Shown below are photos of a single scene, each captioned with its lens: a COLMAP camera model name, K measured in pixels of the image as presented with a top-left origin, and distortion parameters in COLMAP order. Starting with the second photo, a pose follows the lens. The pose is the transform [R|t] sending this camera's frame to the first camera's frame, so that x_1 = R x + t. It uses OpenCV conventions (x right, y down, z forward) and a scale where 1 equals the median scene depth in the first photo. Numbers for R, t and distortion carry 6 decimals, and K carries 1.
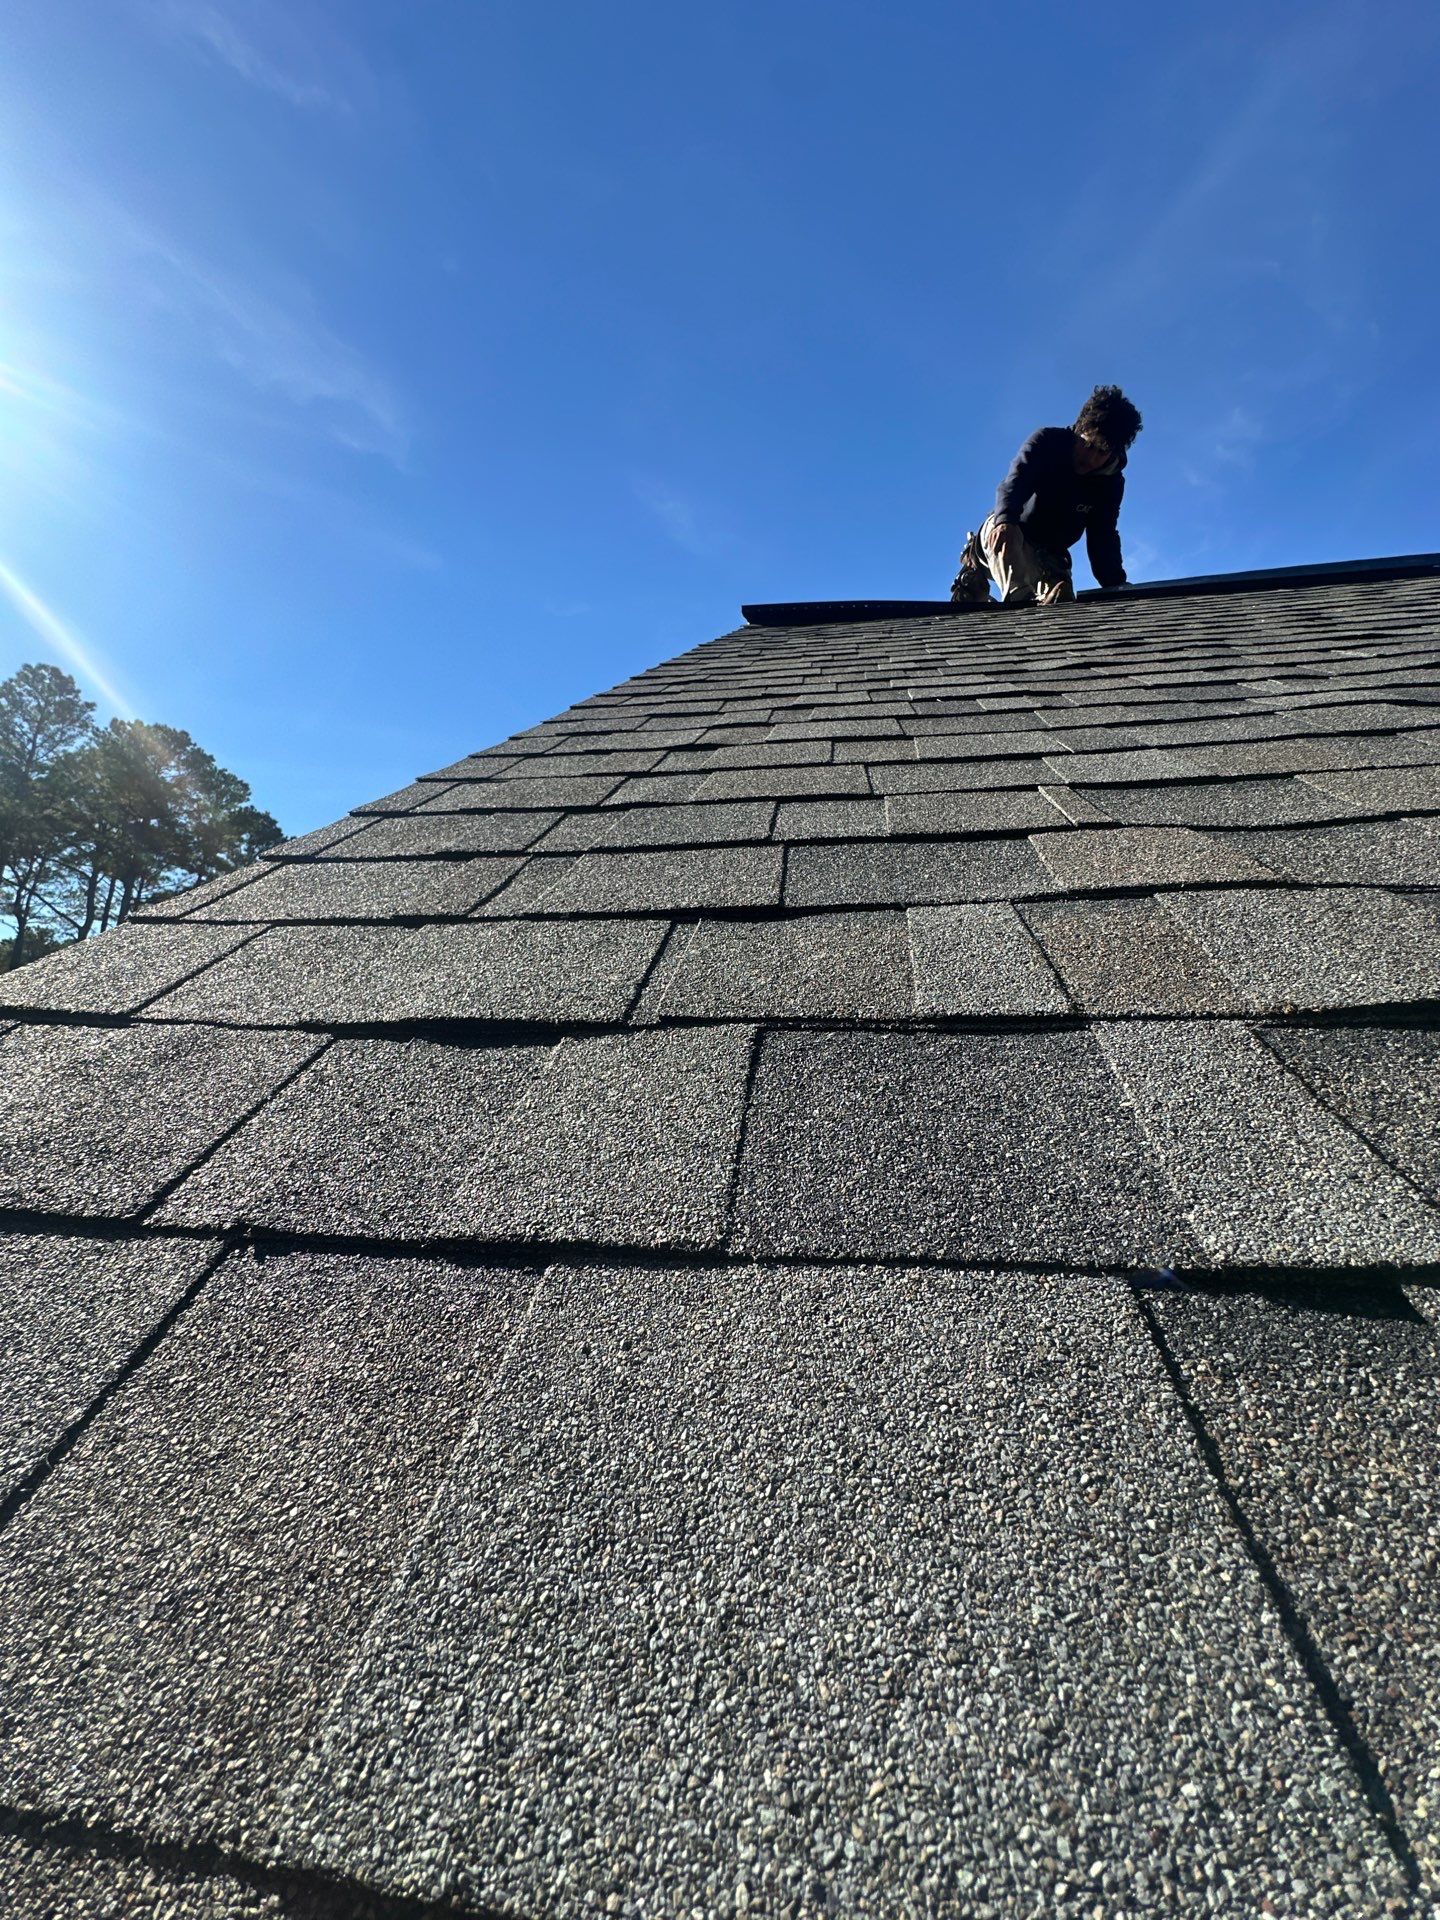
lens RADIAL K [[772.4, 0, 720.3], [0, 772.4, 962.5], [0, 0, 1]] dist [-0.007657, 0.001838]
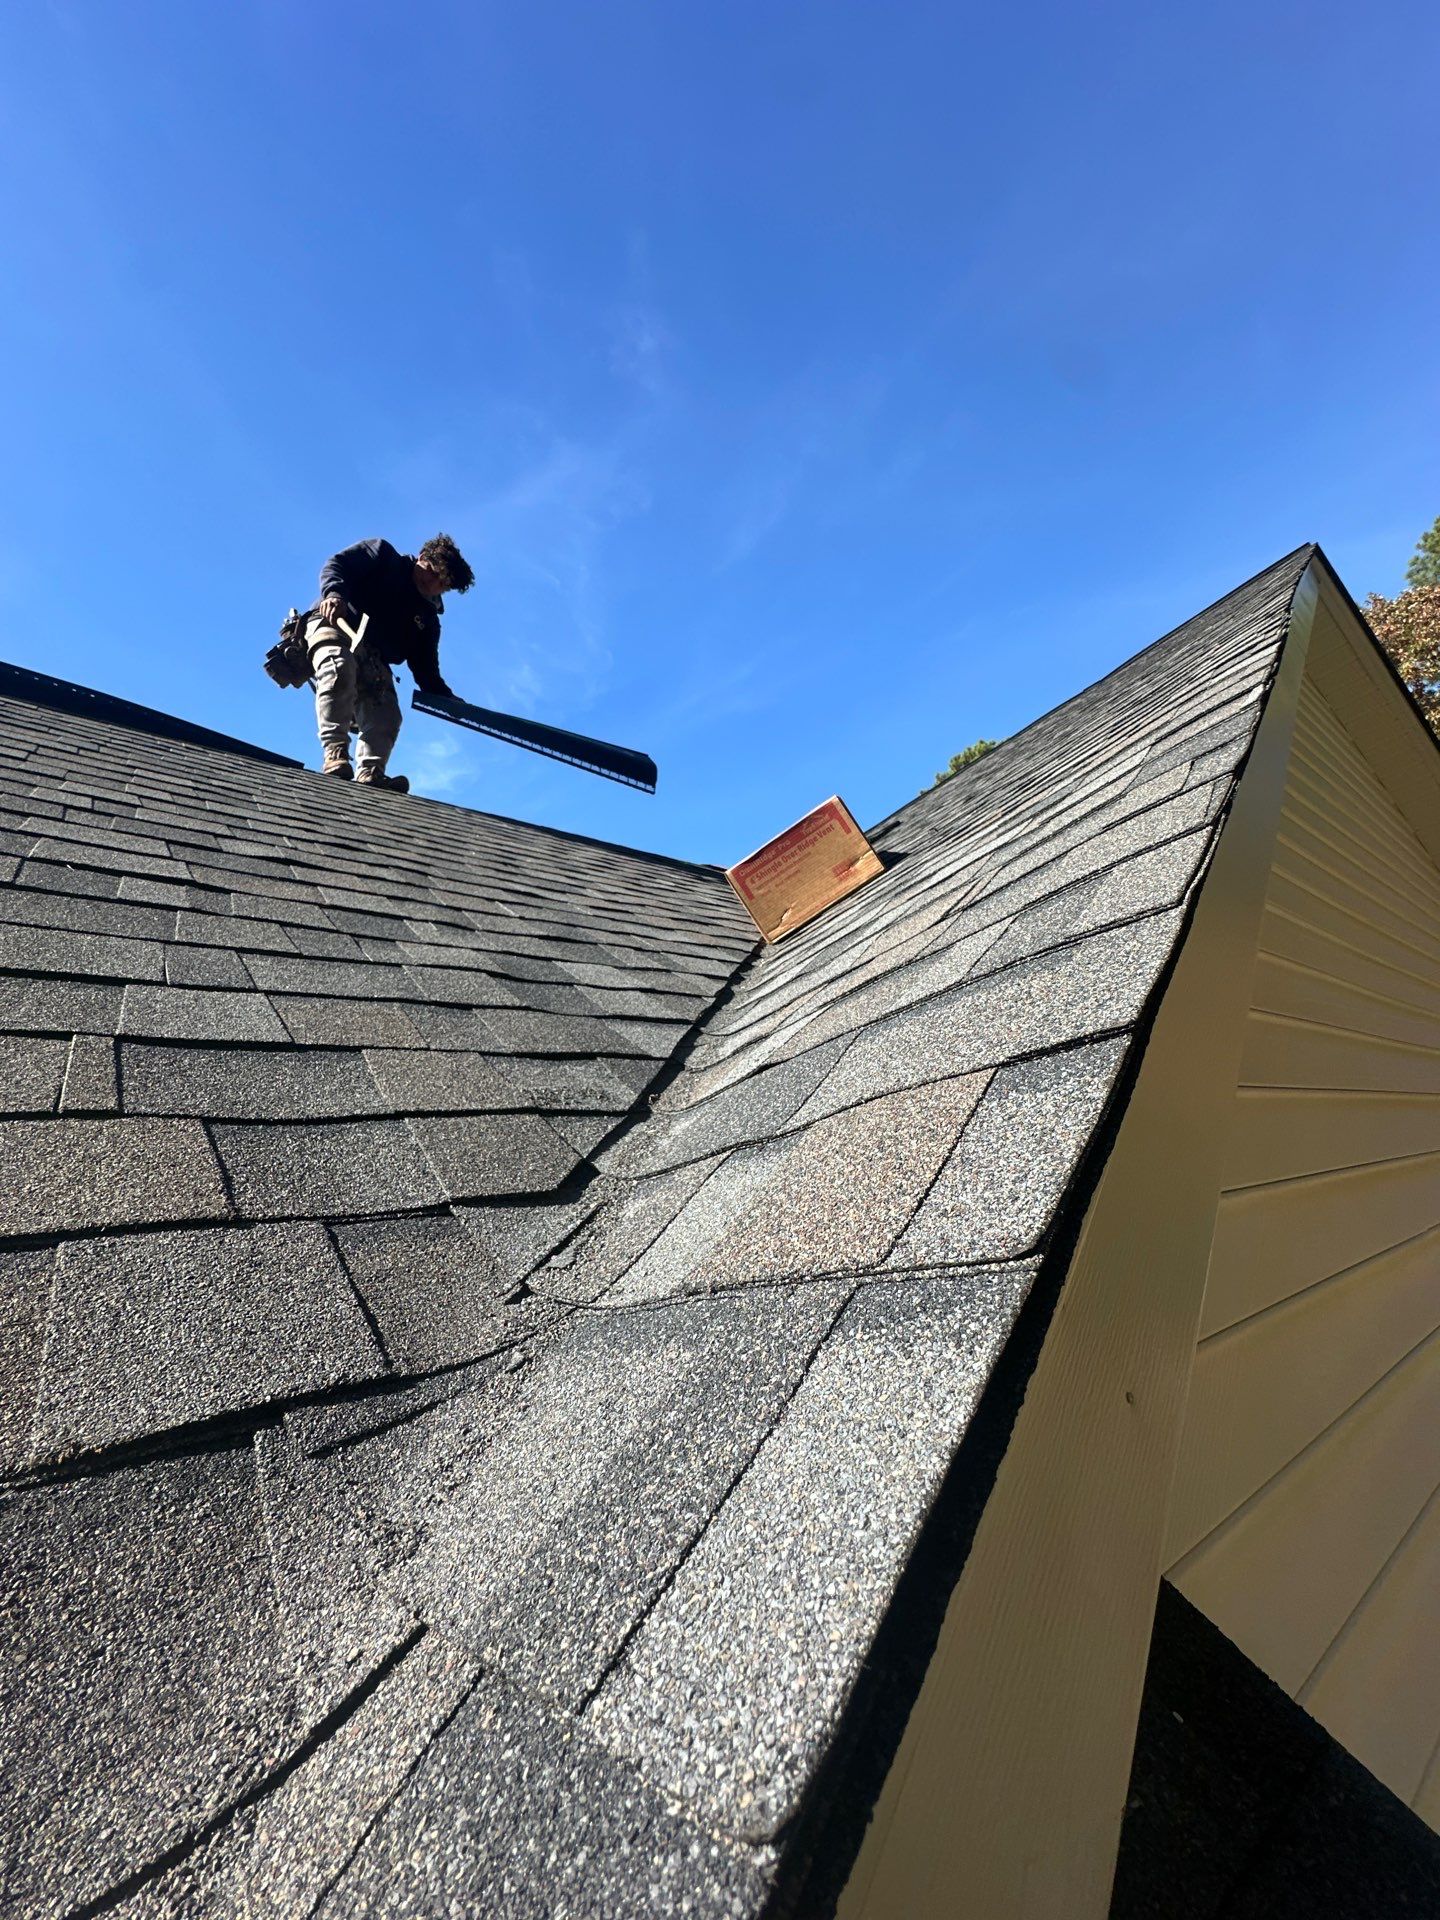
lens RADIAL K [[772.4, 0, 719.0], [0, 772.4, 960.9], [0, 0, 1]] dist [-0.007657, 0.001838]
pose [[0.645733, 0.154481, 0.747773, 0.414640], [-0.012846, 0.981380, -0.191648, -0.285762], [-0.763455, 0.114148, 0.635694, -0.155067]]
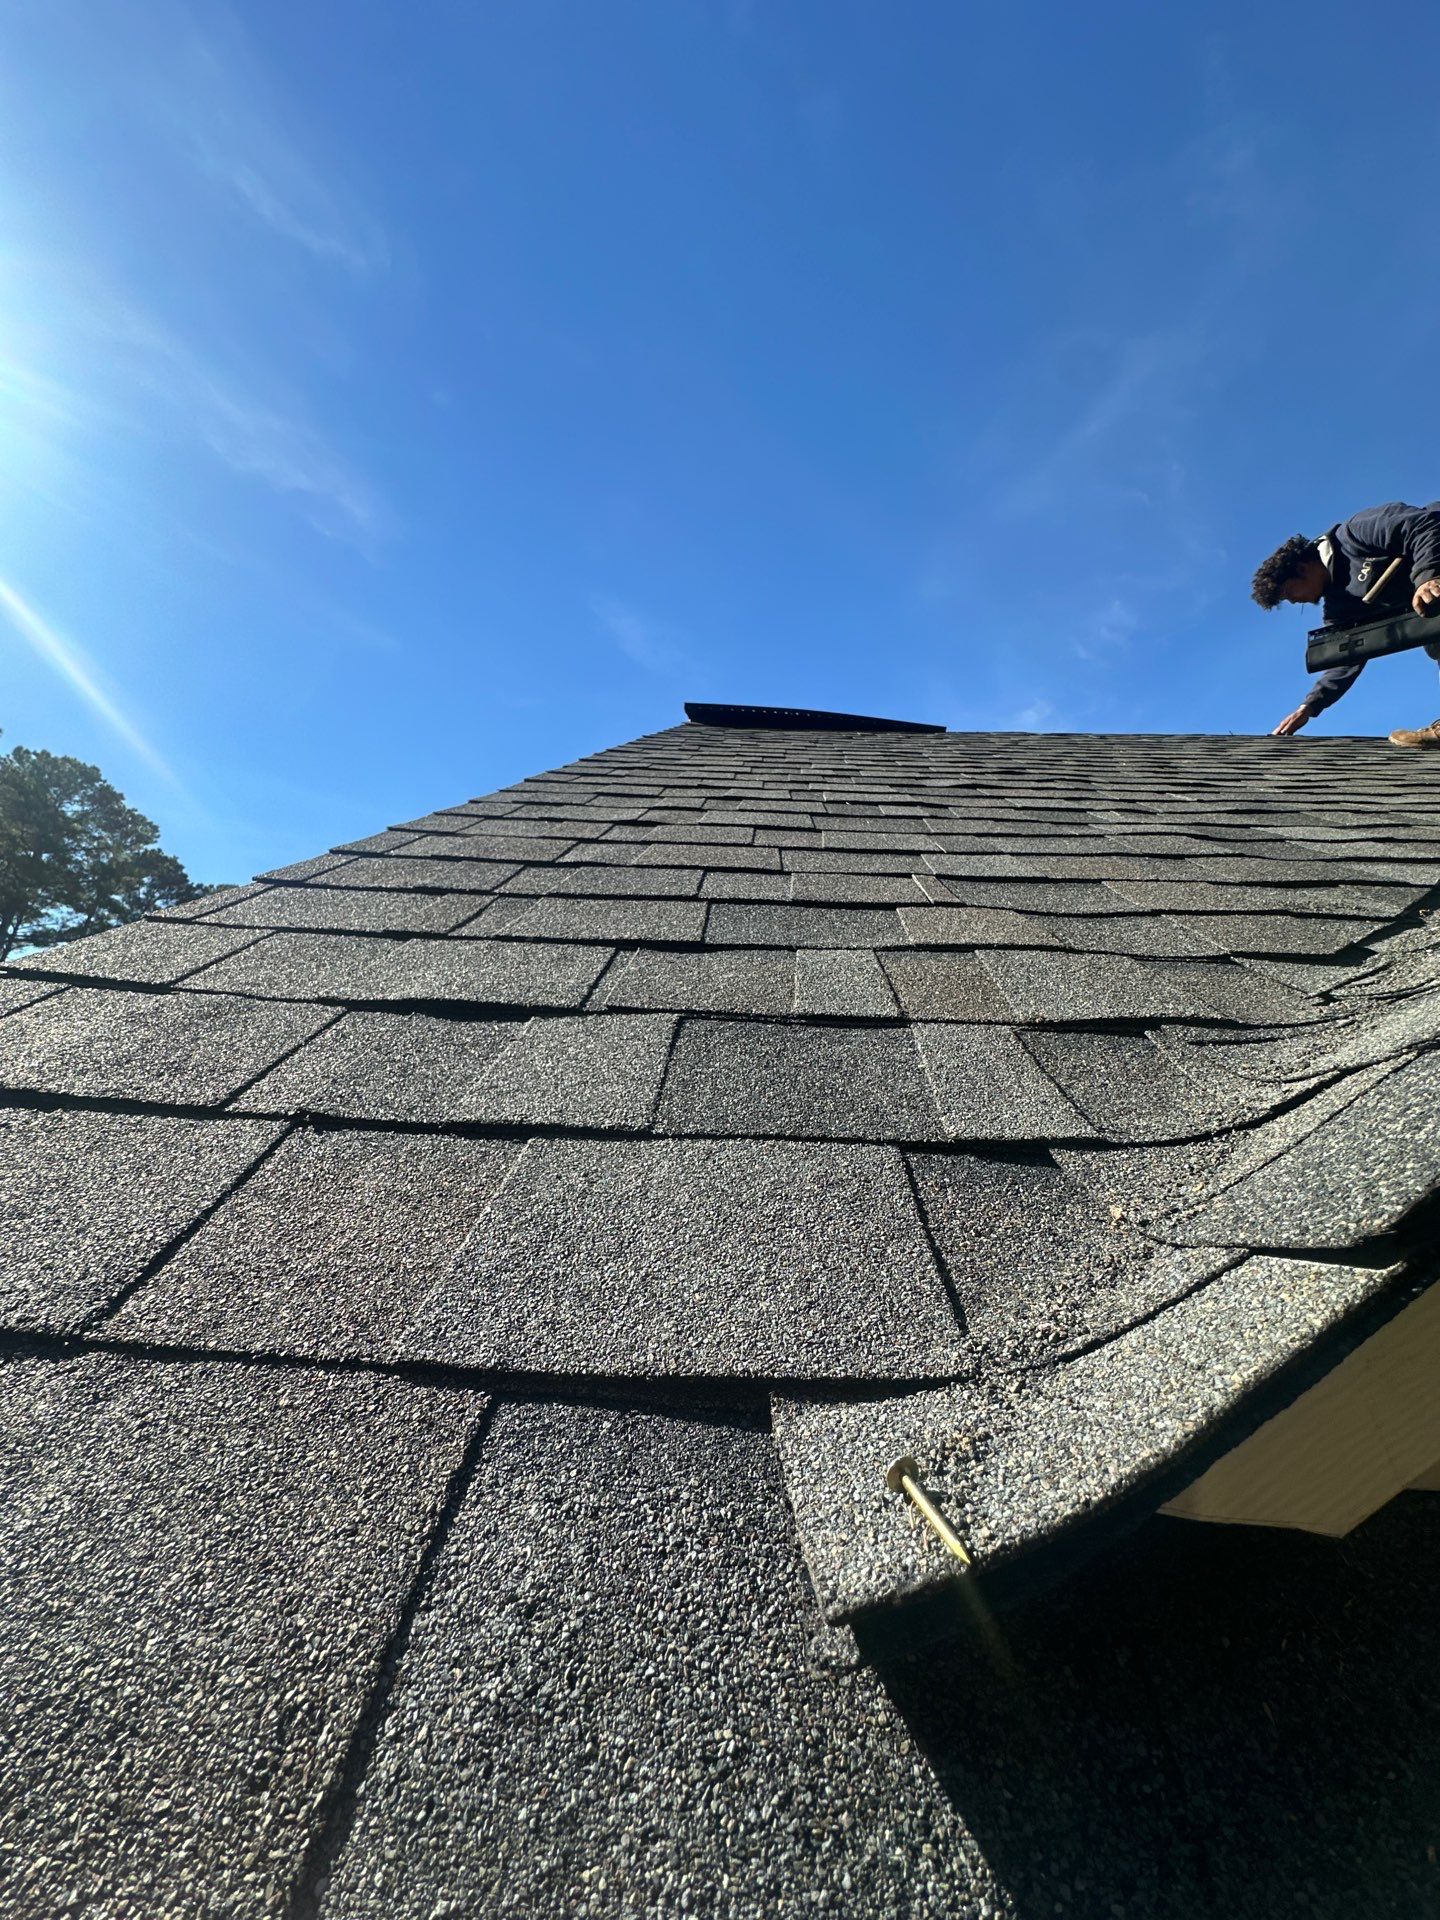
lens RADIAL K [[772.4, 0, 720.9], [0, 772.4, 958.2], [0, 0, 1]] dist [-0.007657, 0.001838]
pose [[0.992598, 0.071744, 0.097990, -0.019323], [-0.060136, 0.991348, -0.116676, 0.132041], [-0.105513, 0.109920, 0.988324, -0.357004]]
